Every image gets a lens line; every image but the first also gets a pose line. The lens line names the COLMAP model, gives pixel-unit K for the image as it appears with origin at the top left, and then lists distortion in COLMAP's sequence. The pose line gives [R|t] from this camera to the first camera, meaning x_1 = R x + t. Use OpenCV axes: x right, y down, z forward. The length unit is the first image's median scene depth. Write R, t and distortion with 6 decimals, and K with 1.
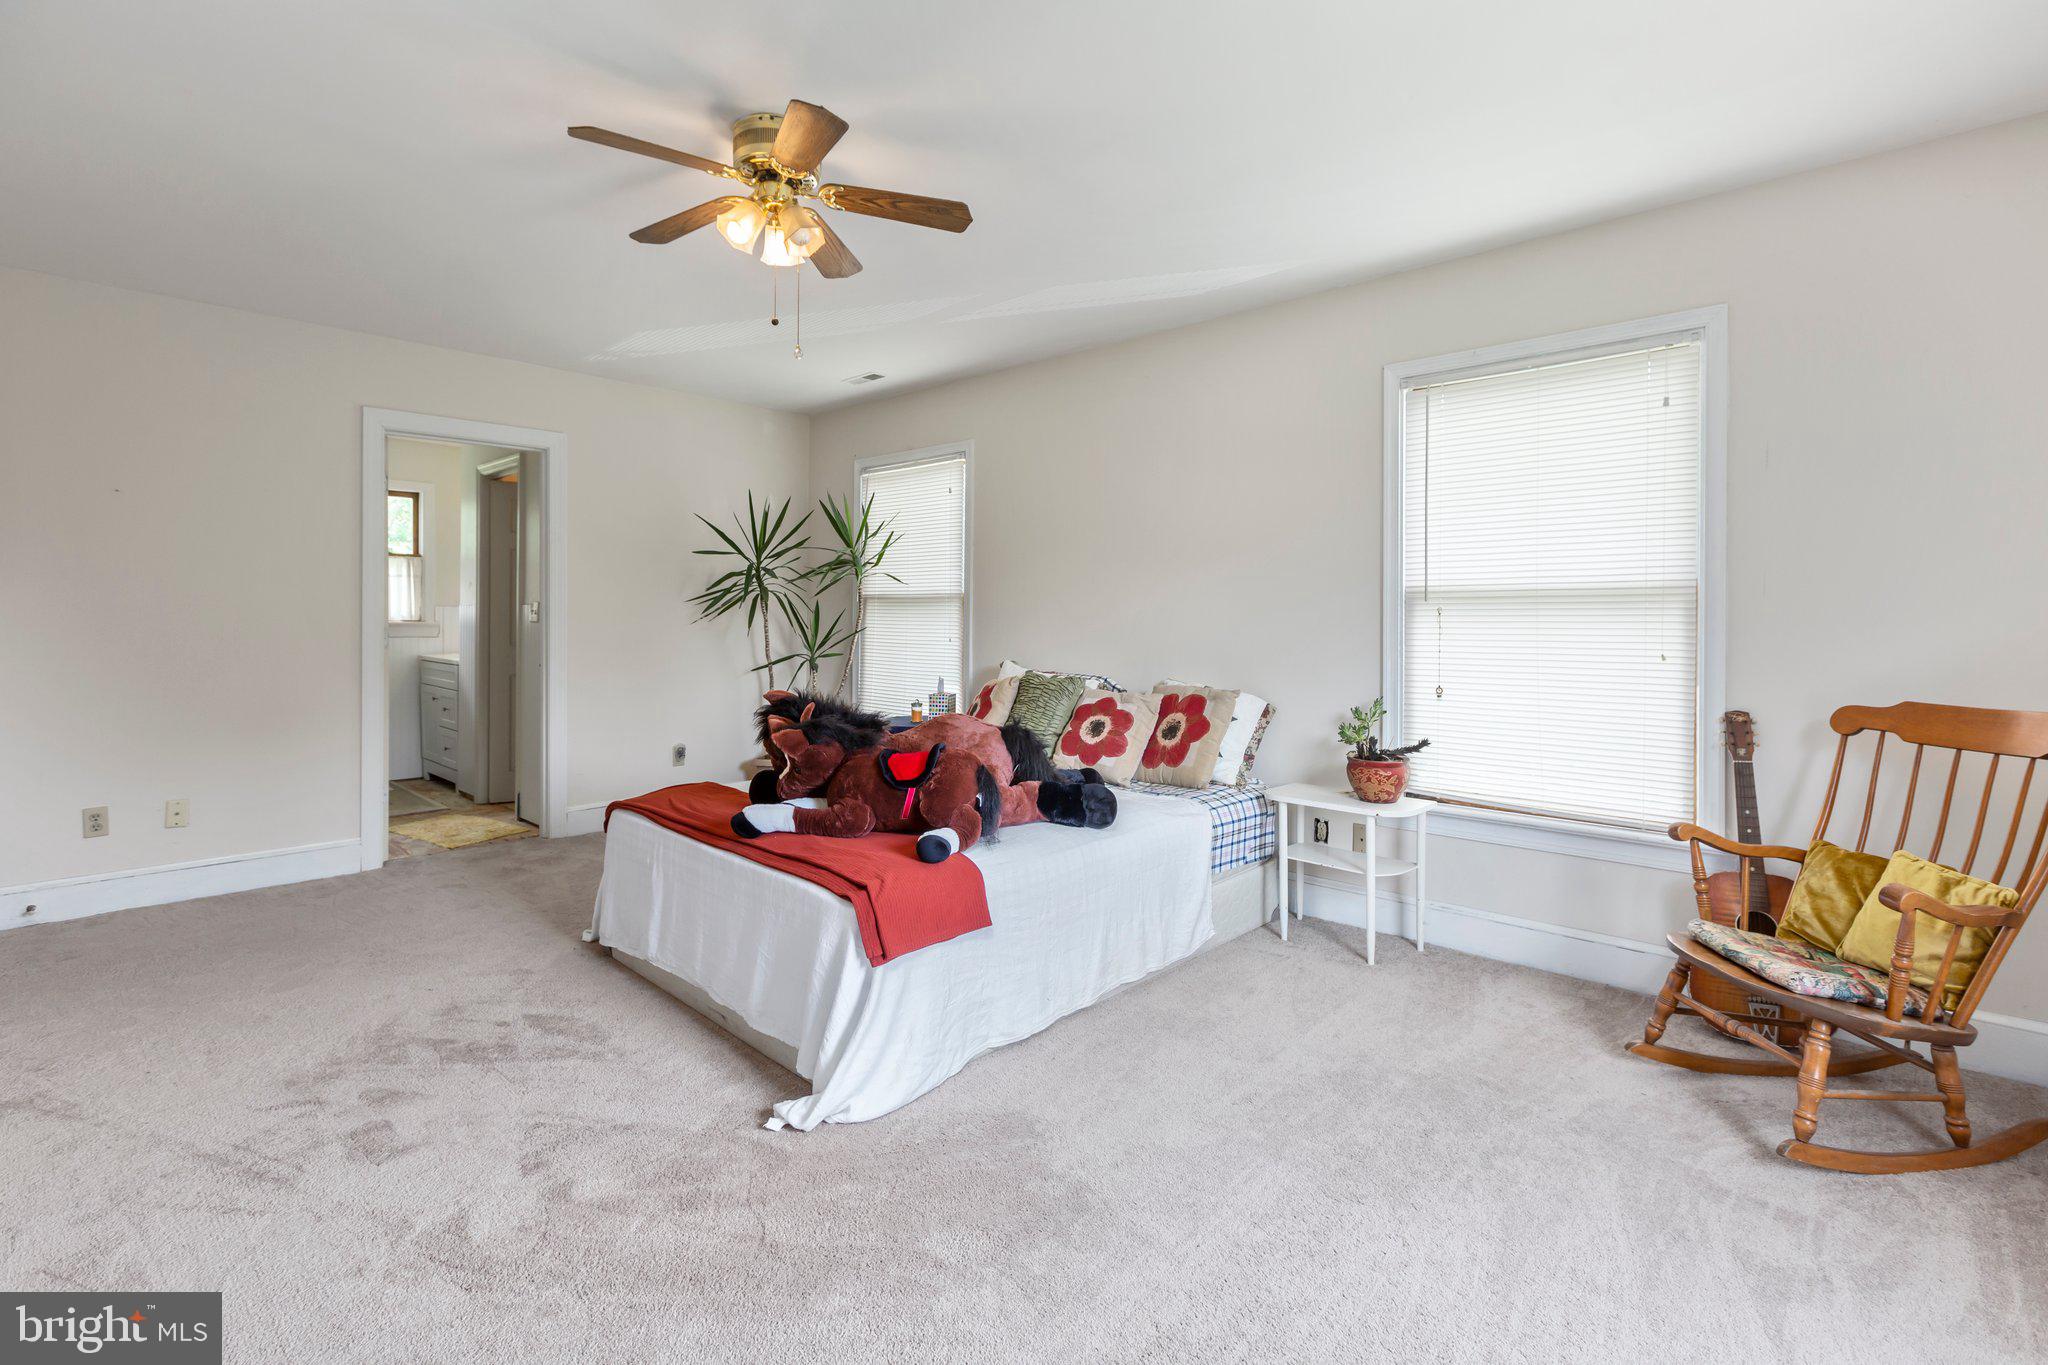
lens RADIAL K [[936.2, 0, 1025.9], [0, 936.2, 607.3], [0, 0, 1]] dist [0.000930, -0.000048]
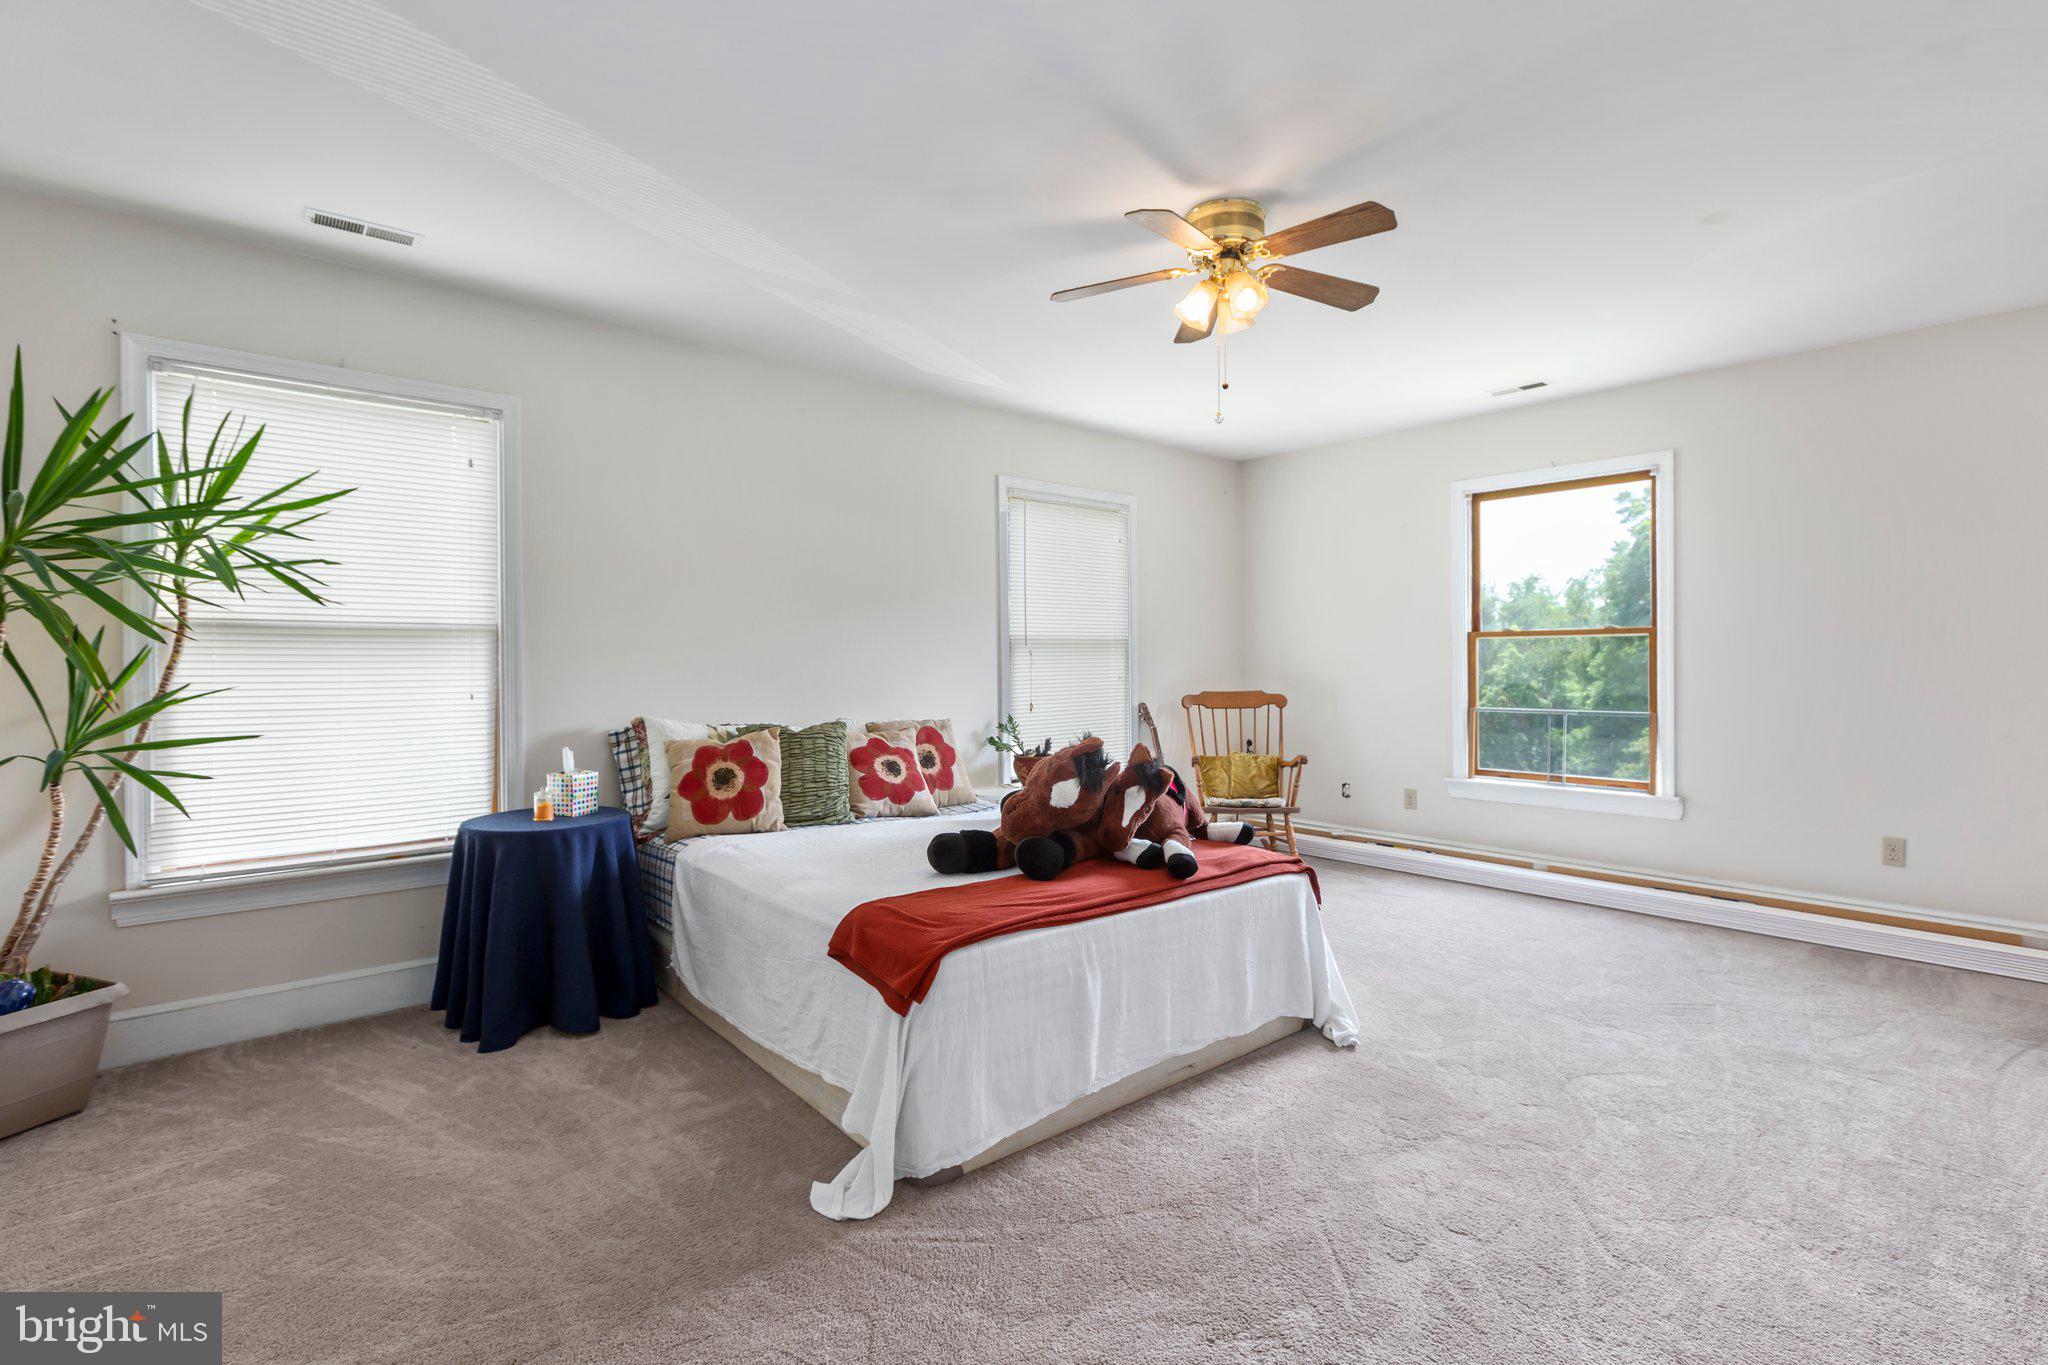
lens RADIAL K [[920.8, 0, 1025.5], [0, 920.8, 670.6], [0, 0, 1]] dist [0.002382, -0.000062]
pose [[0.136358, -0.009525, 0.990614, -0.961148], [0.004129, 0.999951, 0.009047, 0.018686], [-0.990651, 0.002856, 0.136391, 0.790419]]
